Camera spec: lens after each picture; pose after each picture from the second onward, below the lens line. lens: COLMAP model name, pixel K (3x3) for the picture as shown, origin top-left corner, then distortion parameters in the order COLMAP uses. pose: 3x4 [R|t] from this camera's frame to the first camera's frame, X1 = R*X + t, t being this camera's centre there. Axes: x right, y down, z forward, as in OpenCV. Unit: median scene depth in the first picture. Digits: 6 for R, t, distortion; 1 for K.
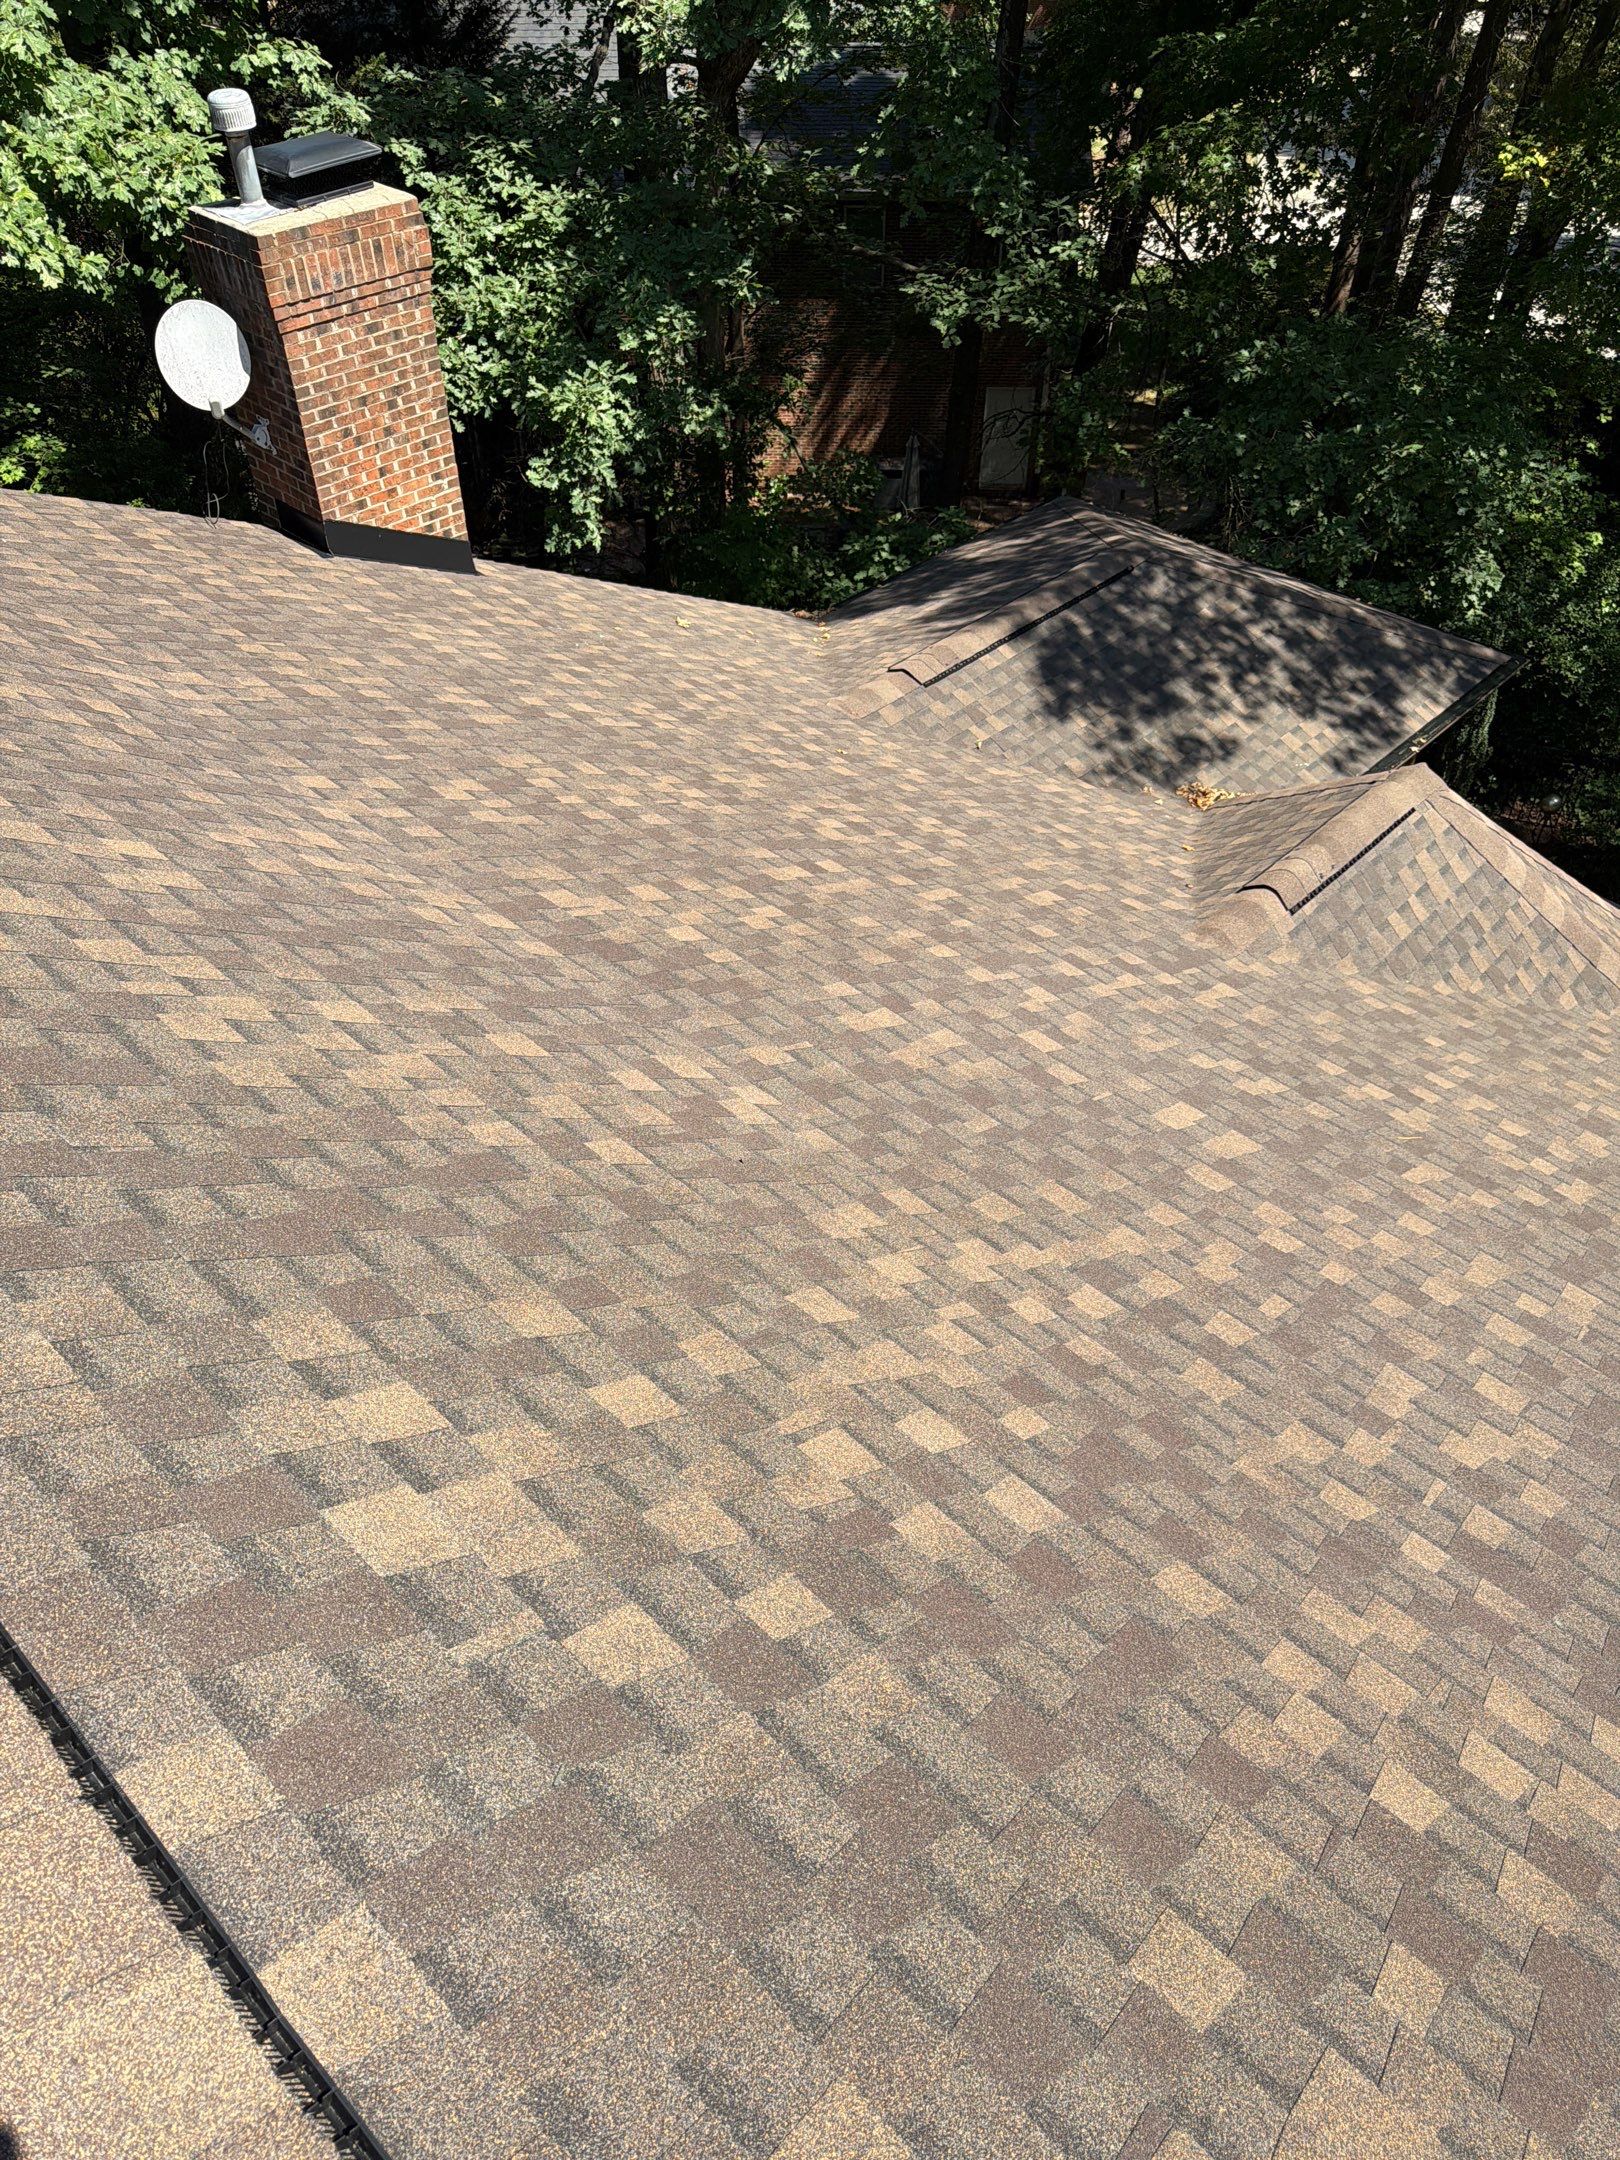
lens RADIAL K [[1533.1, 0, 806.1], [0, 1533.1, 1088.0], [0, 0, 1]] dist [0.033140, -0.035561]
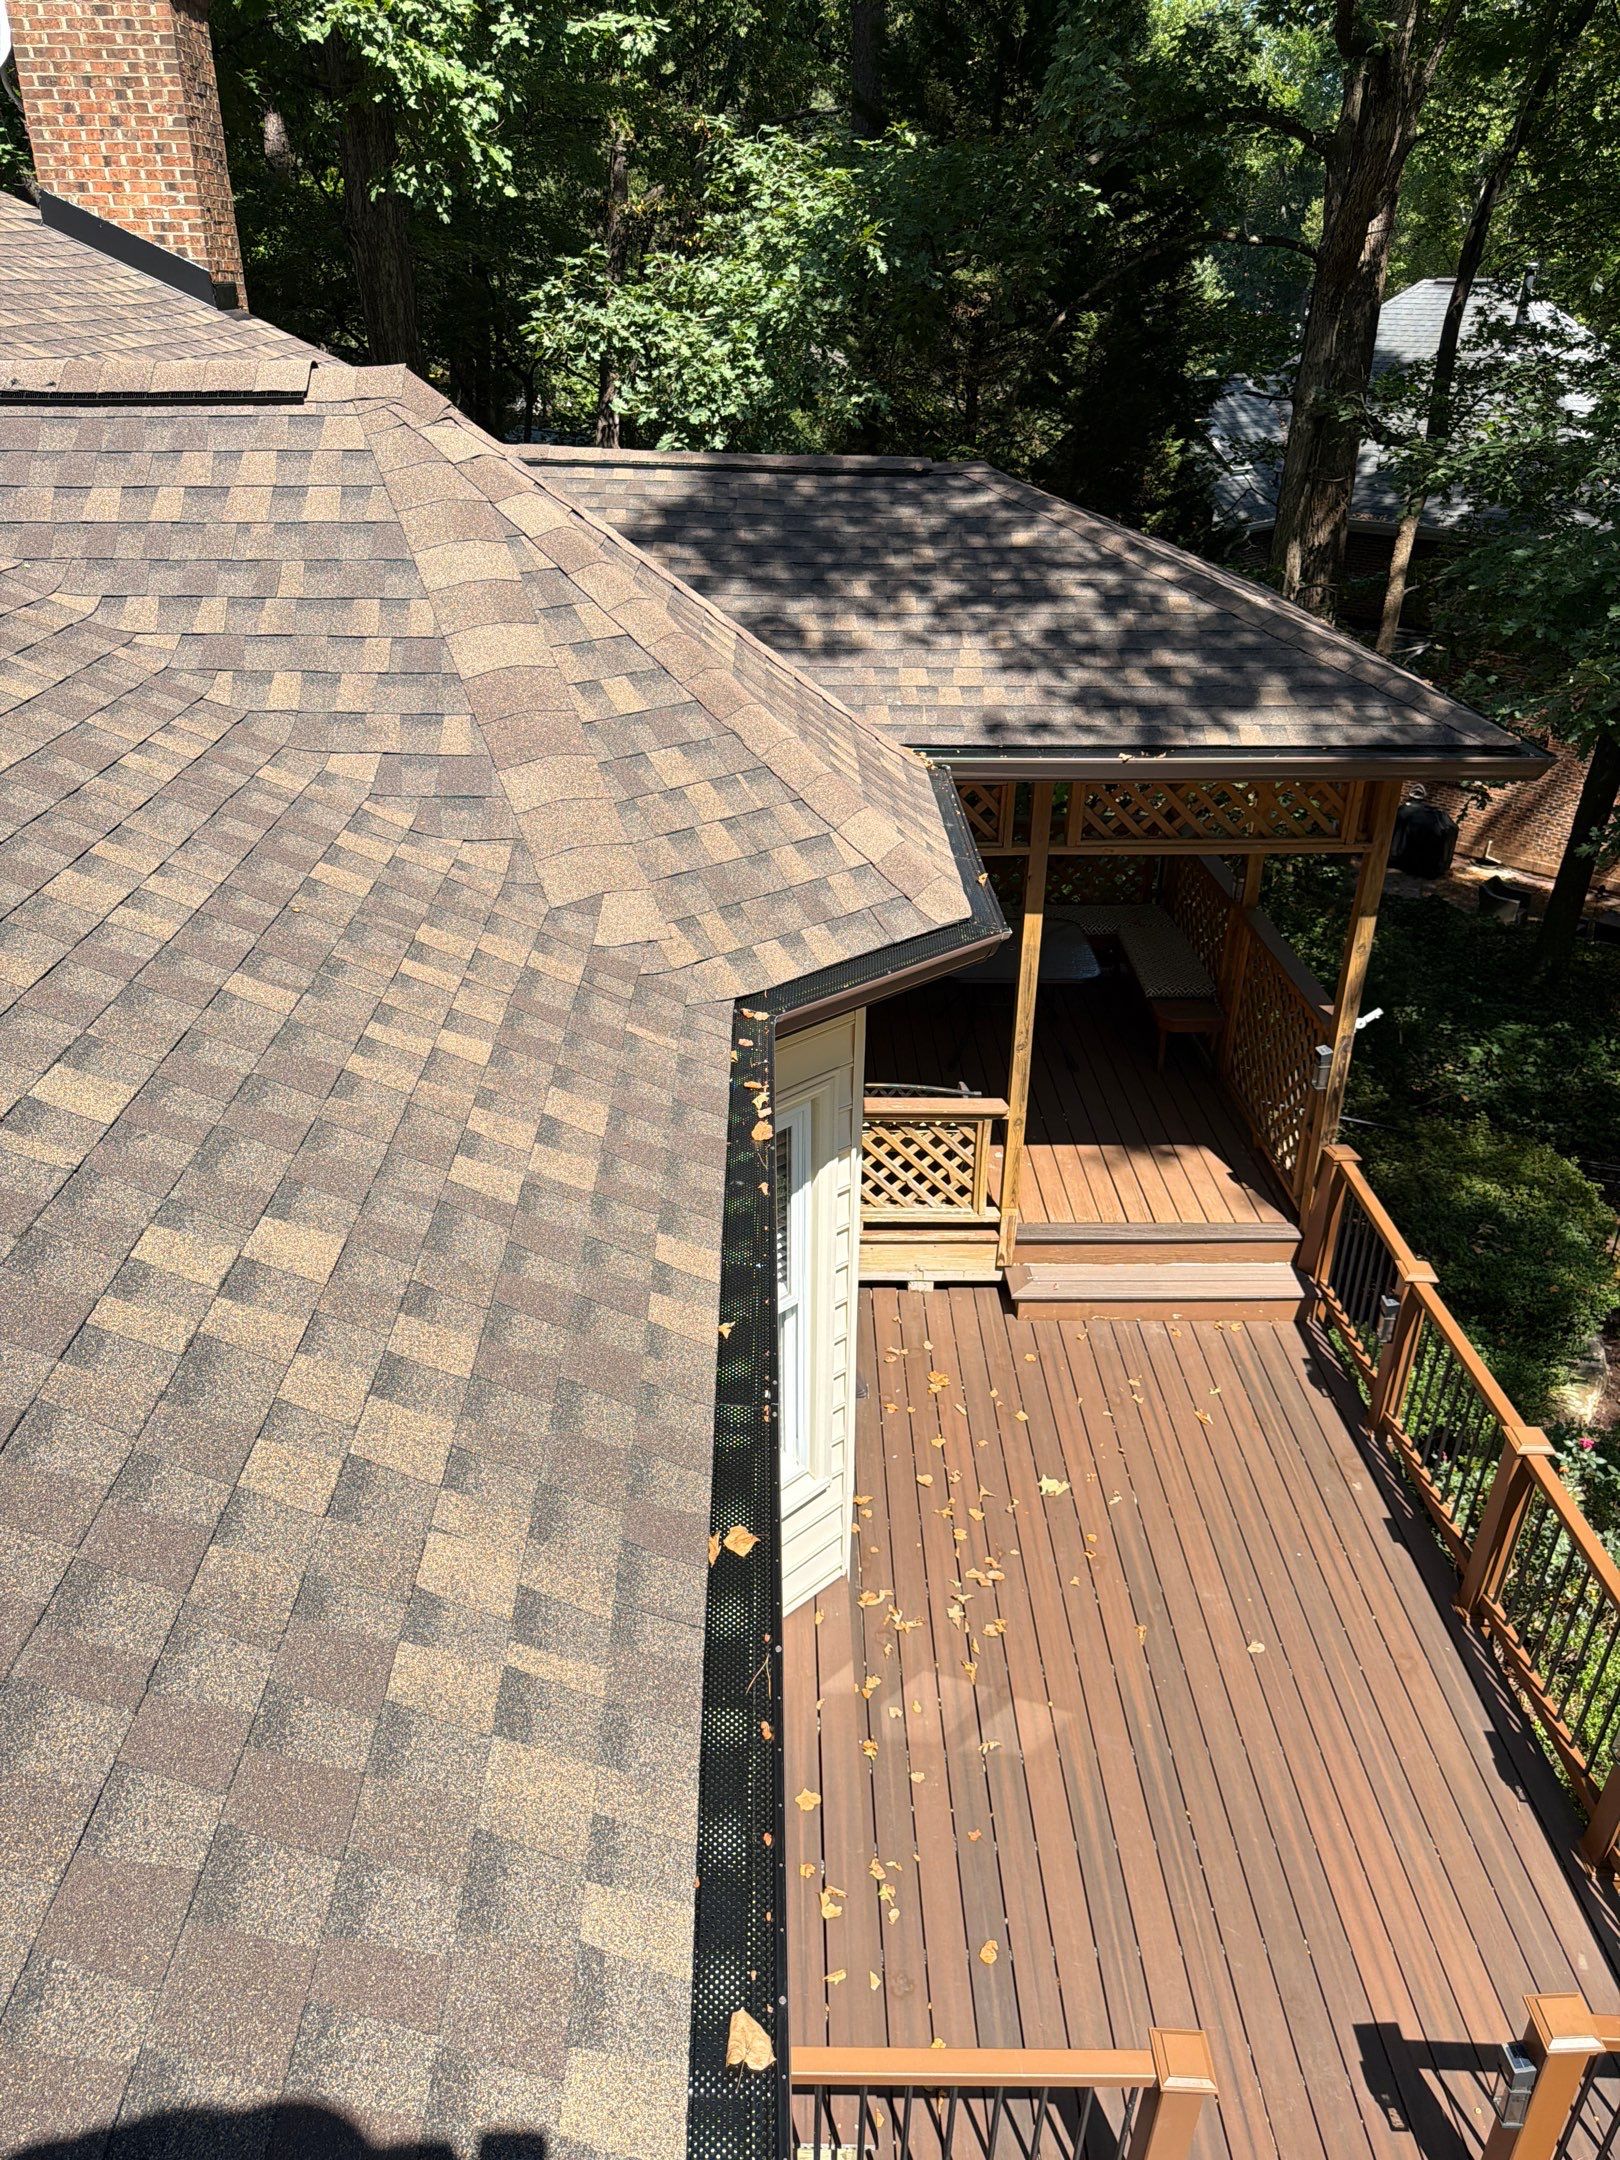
lens RADIAL K [[1533.1, 0, 806.2], [0, 1533.1, 1077.0], [0, 0, 1]] dist [0.033140, -0.035561]
pose [[0.704960, 0.325125, -0.630337, 0.951231], [-0.497265, 0.860287, -0.112402, 0.013752], [0.505726, 0.392683, 0.768141, 0.712510]]
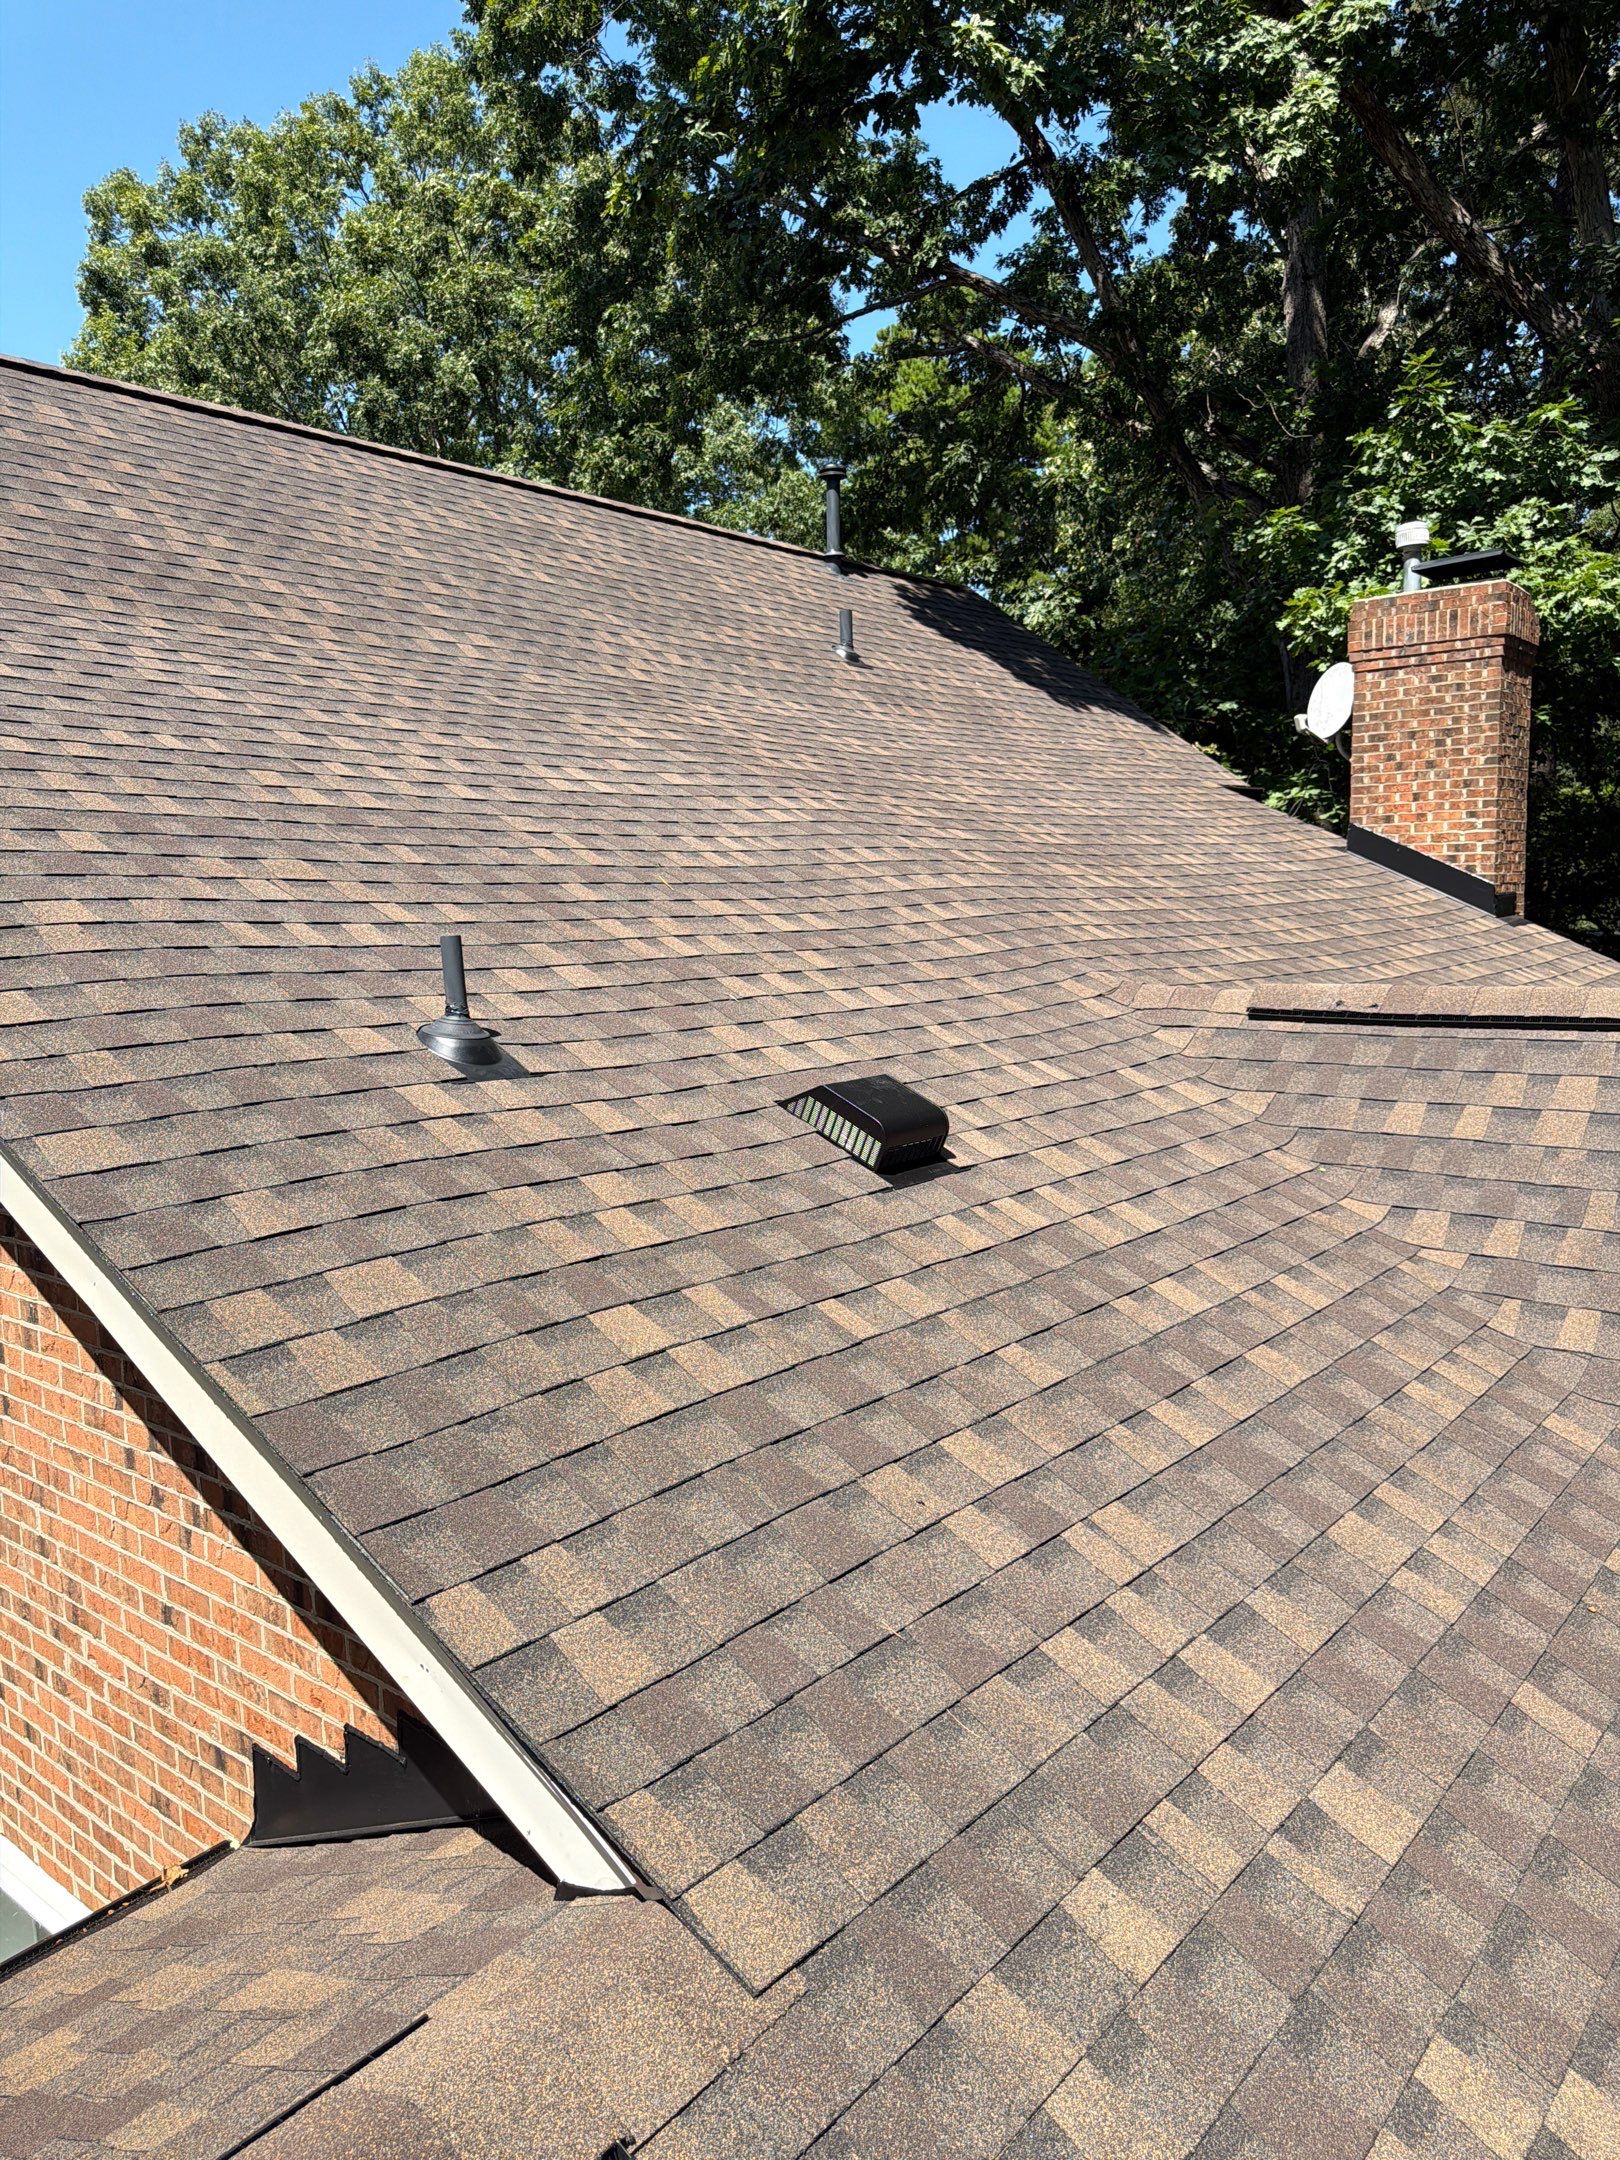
lens RADIAL K [[1533.1, 0, 790.3], [0, 1533.1, 1086.6], [0, 0, 1]] dist [0.033140, -0.035561]
pose [[0.058230, 0.124592, -0.990498, 0.900917], [-0.676517, 0.734544, 0.052624, 0.014475], [0.734121, 0.667025, 0.127061, 0.684940]]
